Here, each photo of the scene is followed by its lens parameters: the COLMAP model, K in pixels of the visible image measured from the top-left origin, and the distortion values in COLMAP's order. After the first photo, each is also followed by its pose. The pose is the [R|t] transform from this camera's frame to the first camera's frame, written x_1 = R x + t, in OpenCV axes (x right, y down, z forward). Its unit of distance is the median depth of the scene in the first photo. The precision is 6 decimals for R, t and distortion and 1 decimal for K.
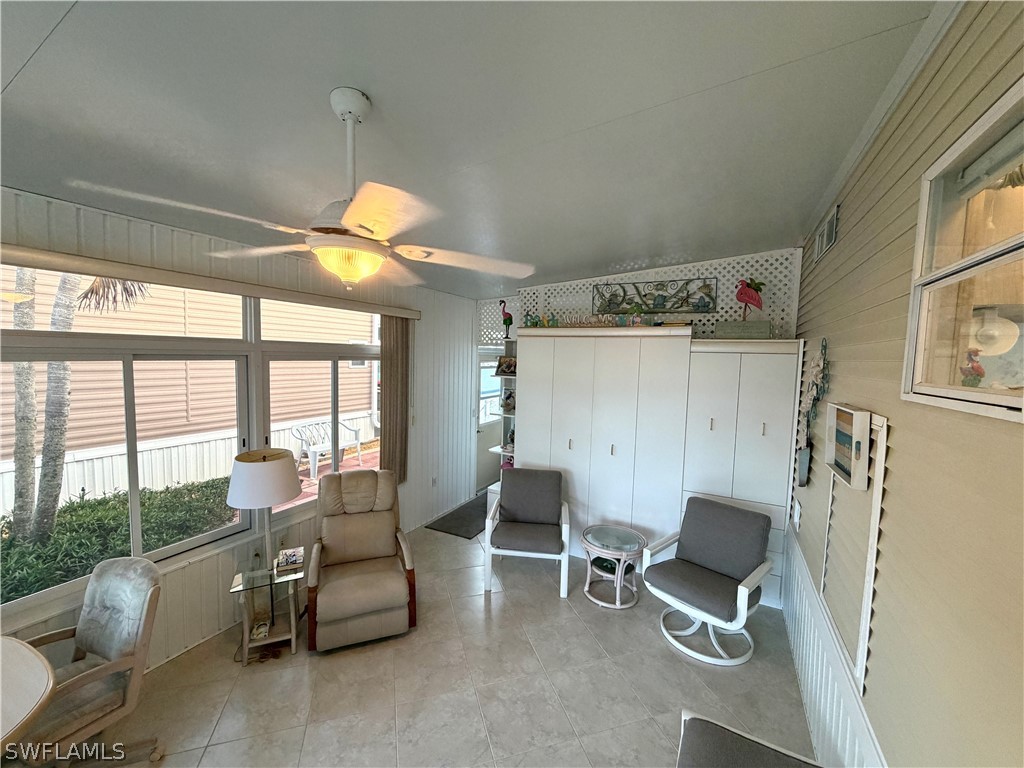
lens RADIAL K [[407.1, 0, 510.7], [0, 407.1, 384.4], [0, 0, 1]] dist [0.000115, 0.000043]
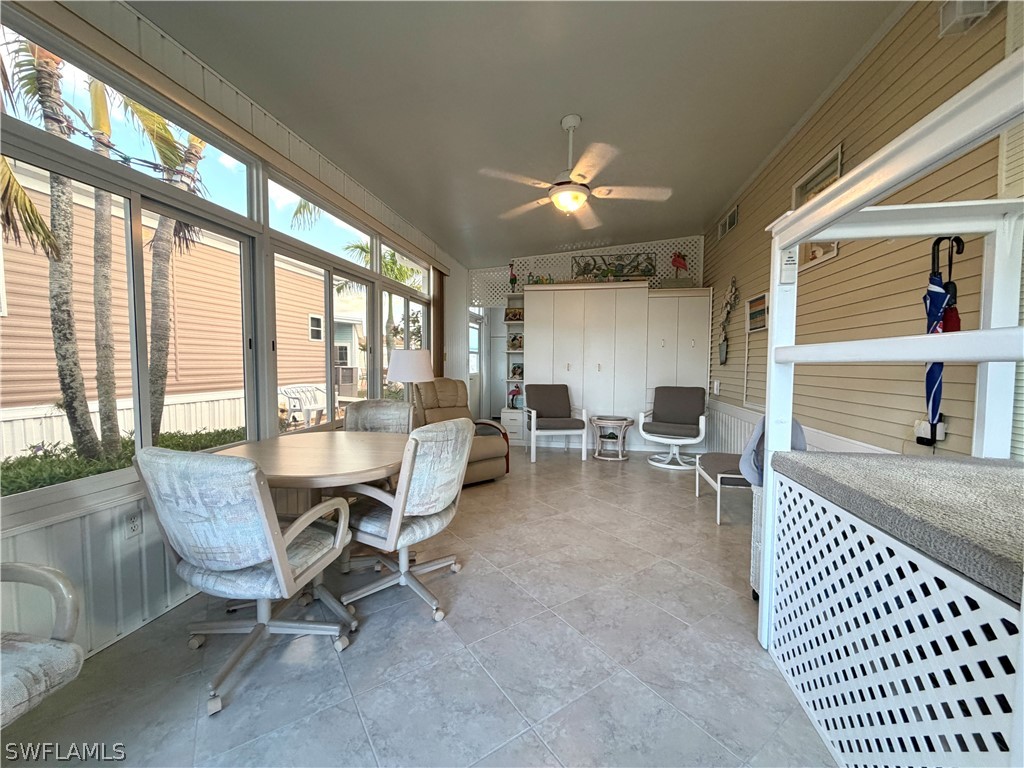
lens RADIAL K [[407.1, 0, 513.1], [0, 407.1, 384.0], [0, 0, 1]] dist [0.000115, 0.000043]
pose [[0.954318, -0.038096, 0.296354, -0.479221], [0.042687, 0.999048, -0.009035, 0.222101], [-0.295727, 0.021273, 0.955036, -0.293693]]
